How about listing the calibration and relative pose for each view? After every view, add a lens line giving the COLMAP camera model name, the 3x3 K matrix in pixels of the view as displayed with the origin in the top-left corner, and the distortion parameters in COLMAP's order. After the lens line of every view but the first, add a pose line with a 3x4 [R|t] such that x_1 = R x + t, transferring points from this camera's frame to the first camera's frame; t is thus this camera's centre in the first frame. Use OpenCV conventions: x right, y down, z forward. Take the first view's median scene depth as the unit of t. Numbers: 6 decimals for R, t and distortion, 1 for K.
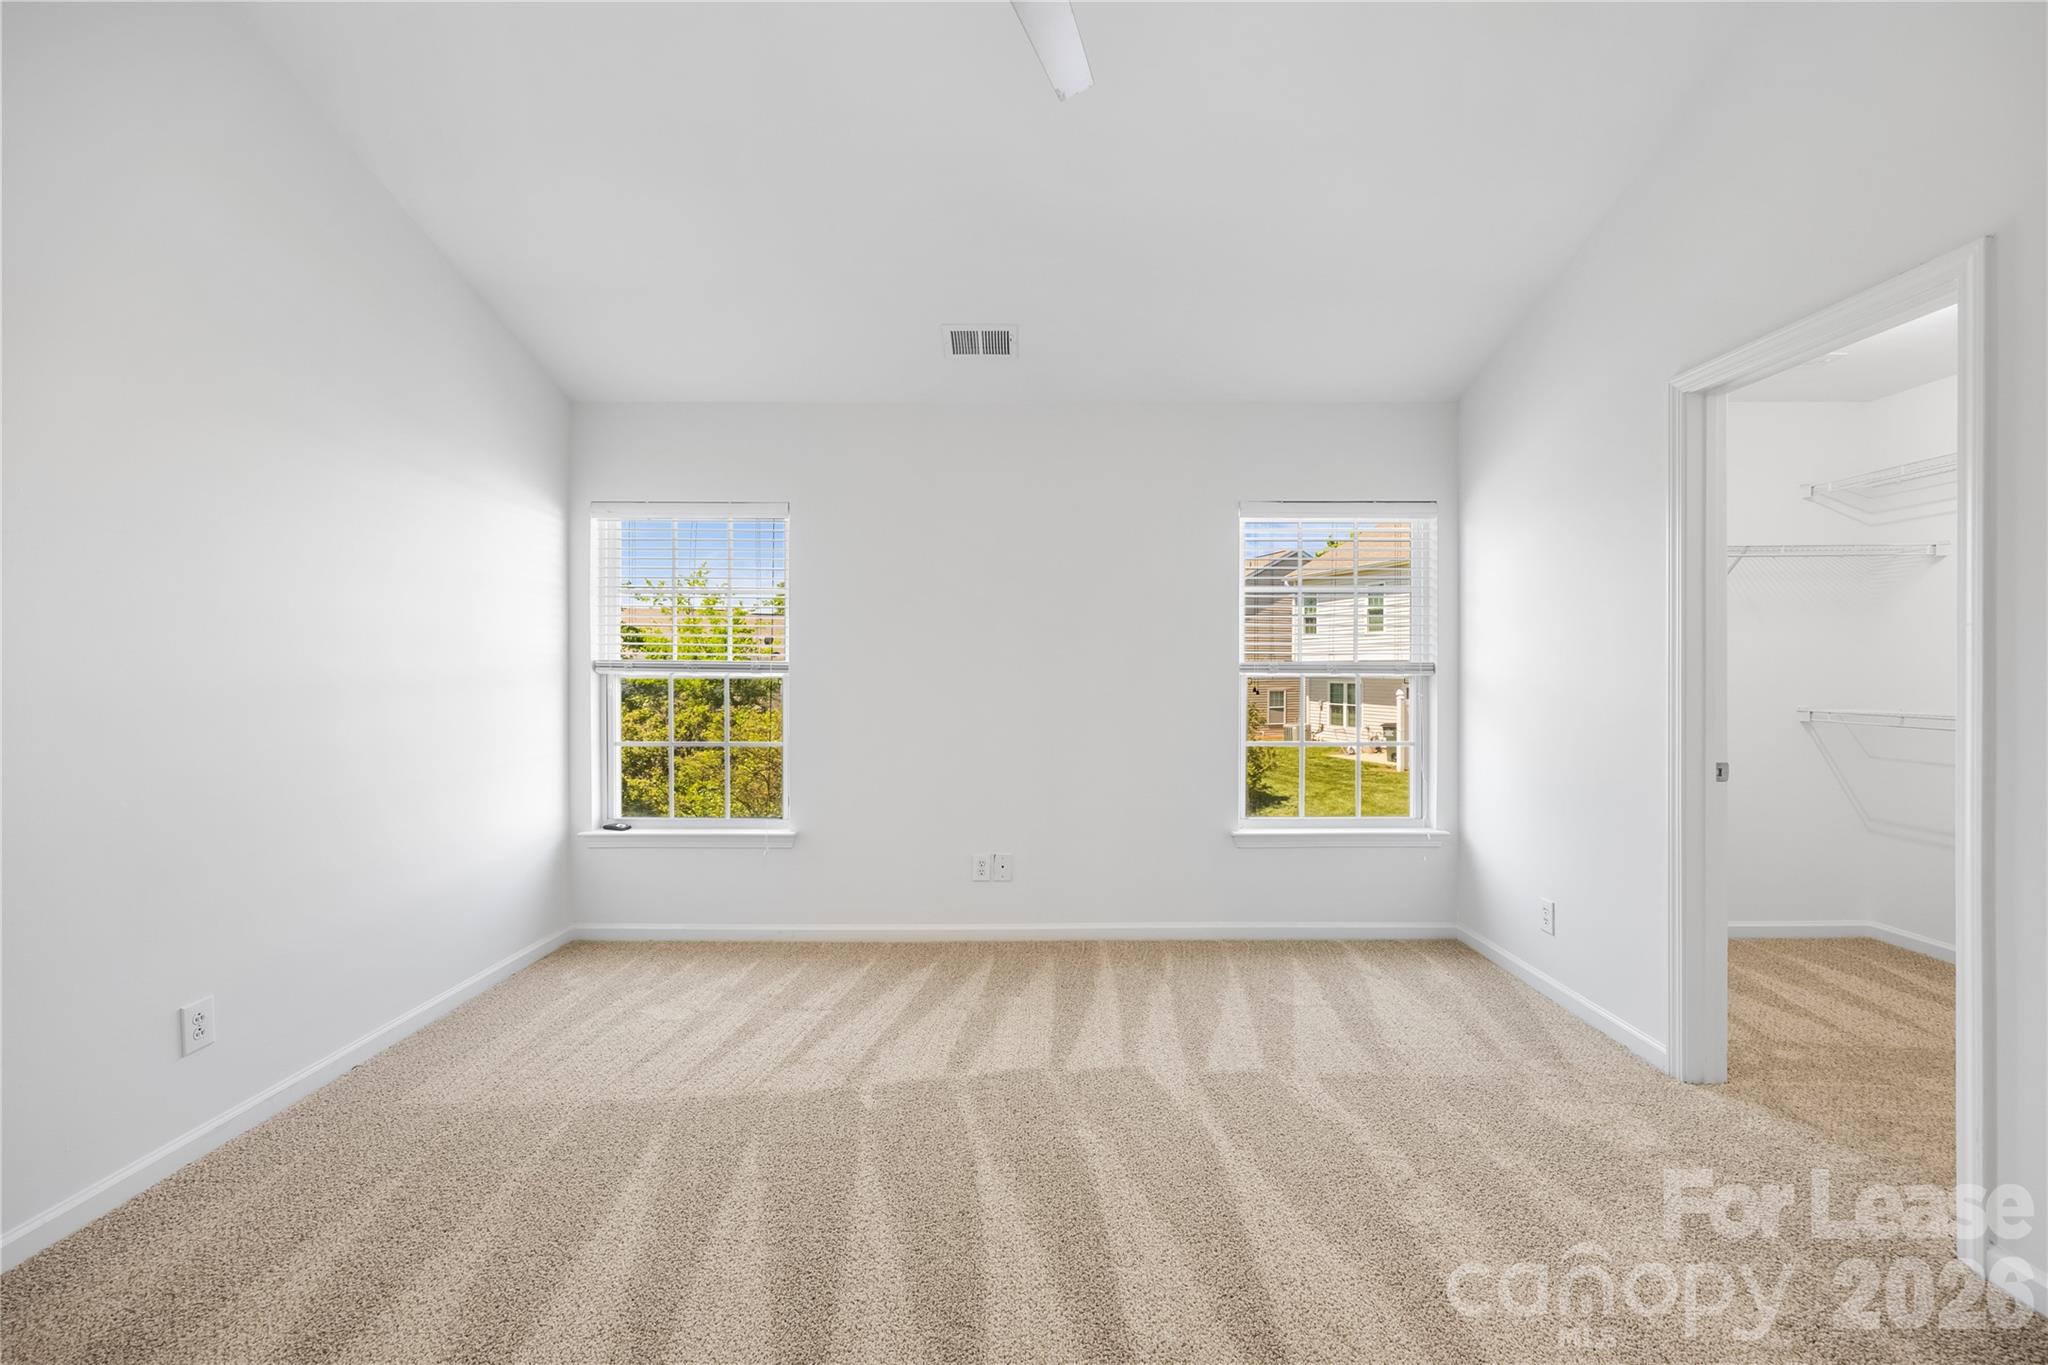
lens RADIAL K [[821.4, 0, 1019.9], [0, 821.4, 673.4], [0, 0, 1]] dist [-0.007690, 0.000968]
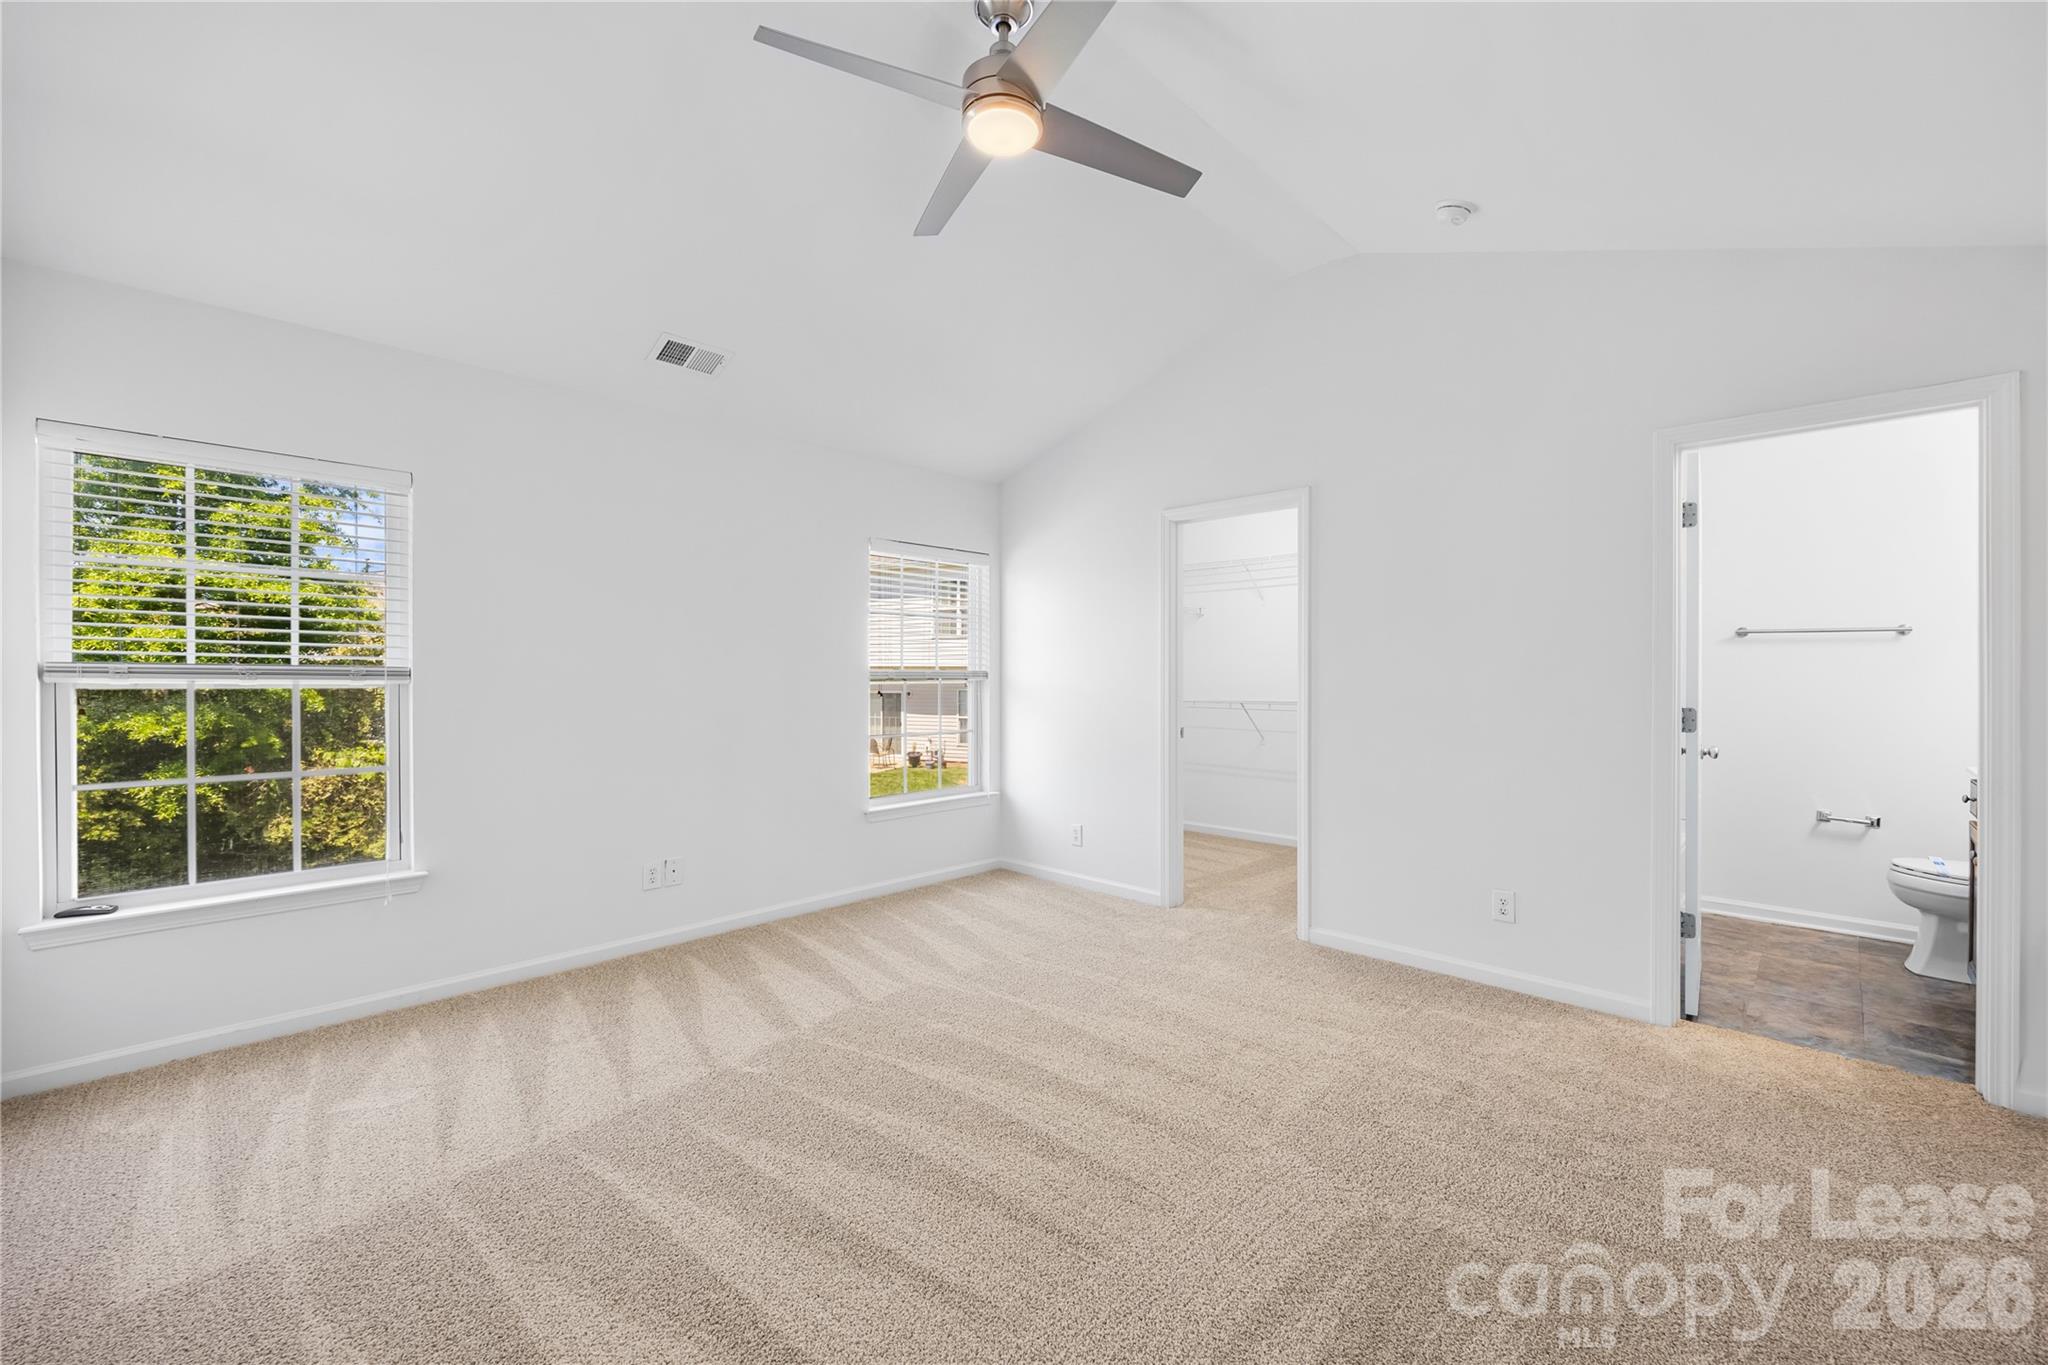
lens RADIAL K [[821.4, 0, 1041.3], [0, 821.4, 683.1], [0, 0, 1]] dist [-0.007690, 0.000968]
pose [[0.691845, -0.006411, 0.722018, -0.510285], [0.002906, 0.999977, 0.006094, -0.000673], [-0.722040, -0.002118, 0.691848, -0.025869]]
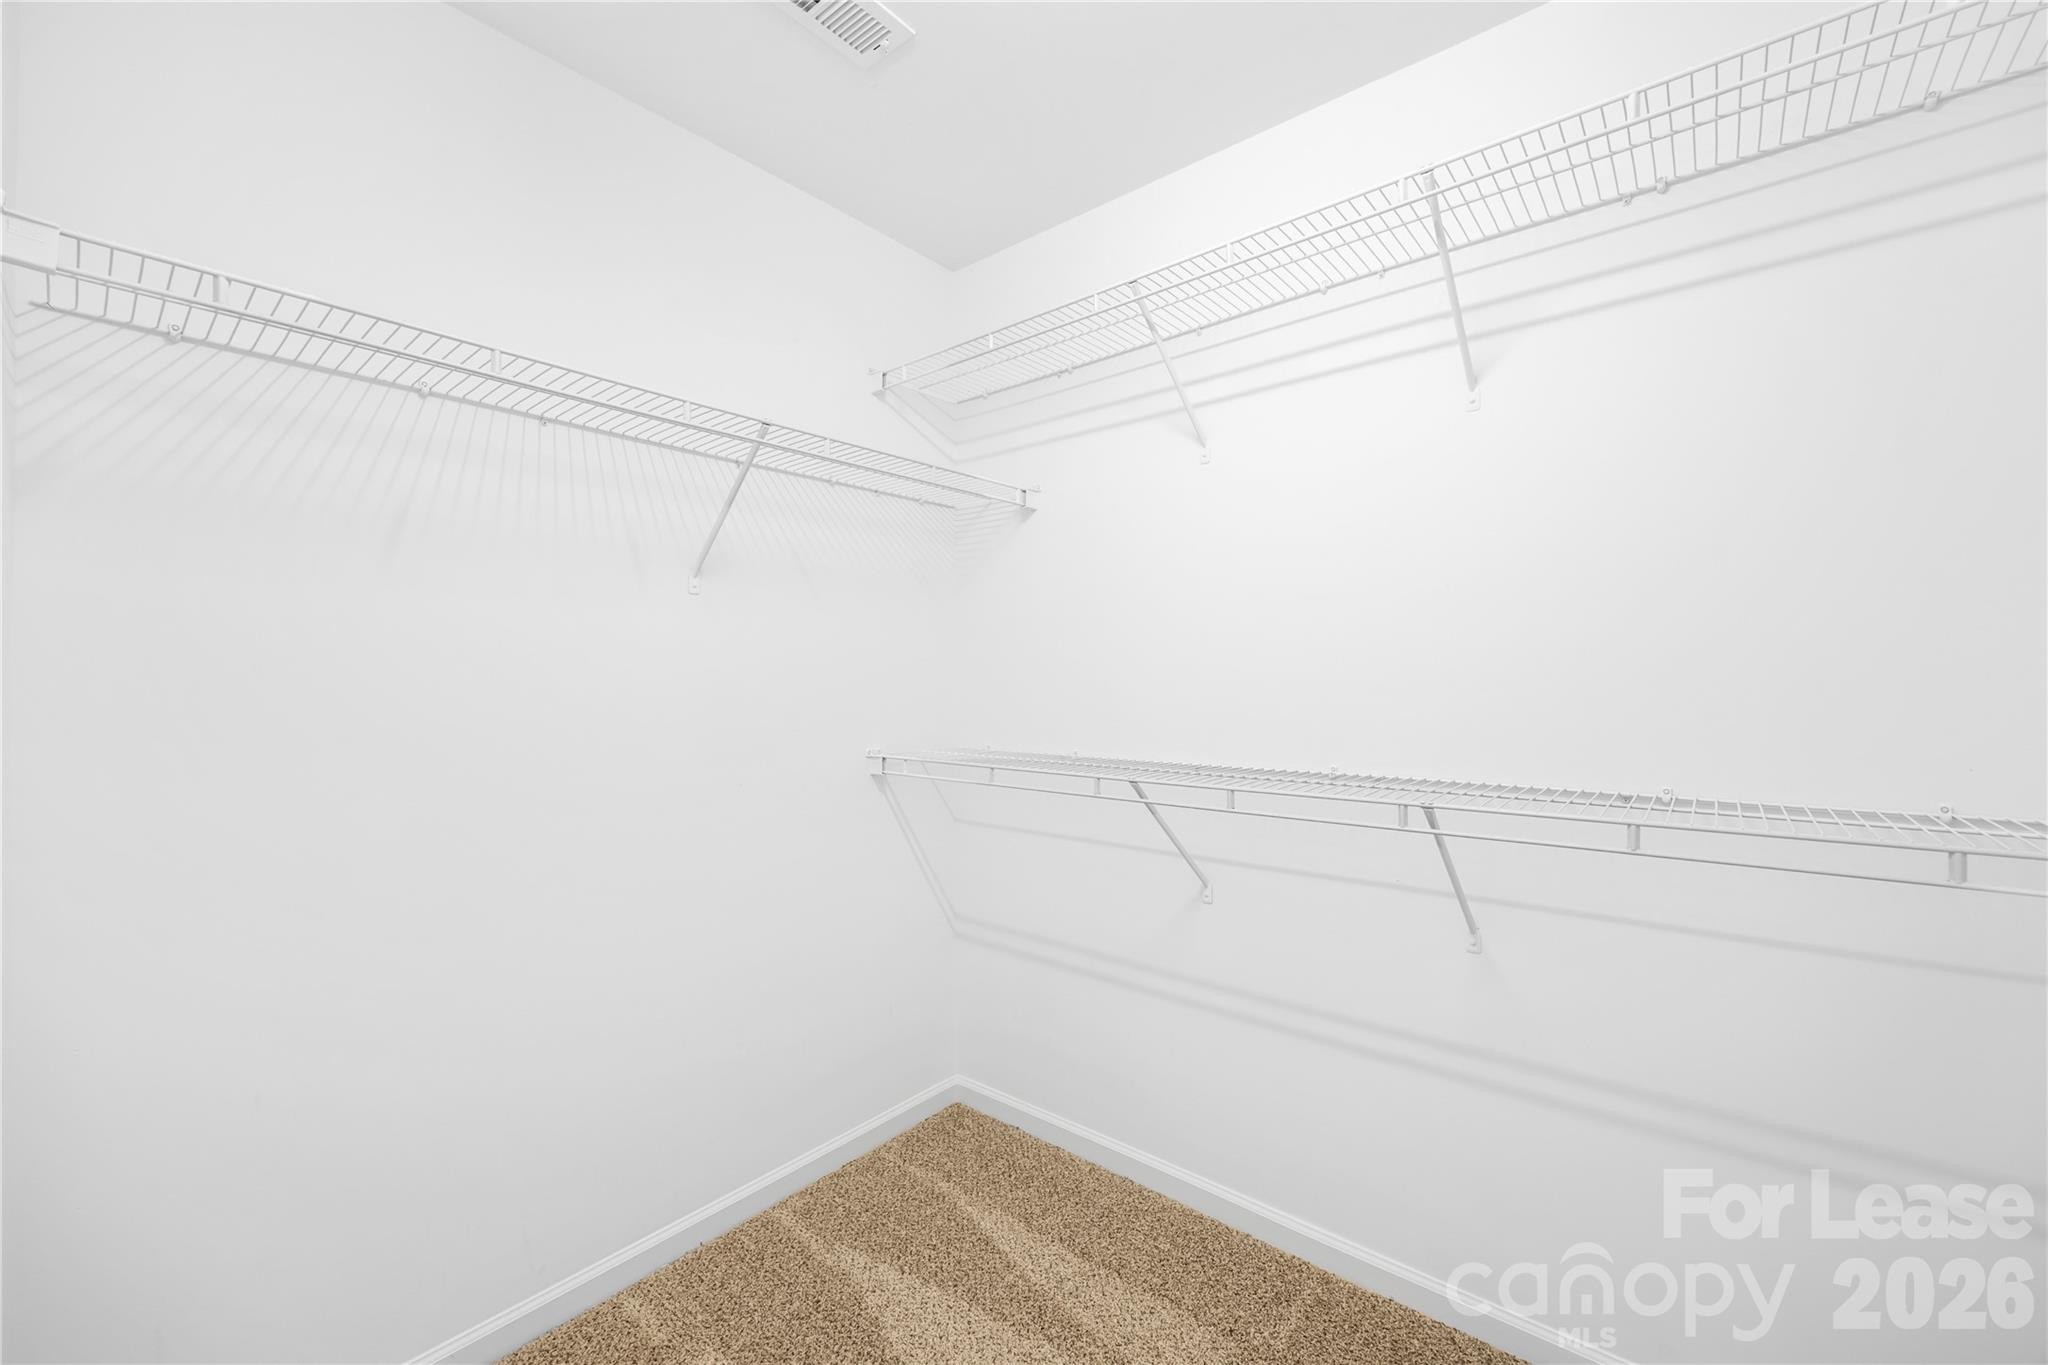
lens RADIAL K [[821.4, 0, 1026.2], [0, 821.4, 681.5], [0, 0, 1]] dist [-0.007690, 0.000968]
pose [[0.645984, -0.005254, 0.763333, 0.473603], [0.008031, 0.999968, 0.000087, -0.005552], [-0.763308, 0.006074, 0.646006, 0.437904]]
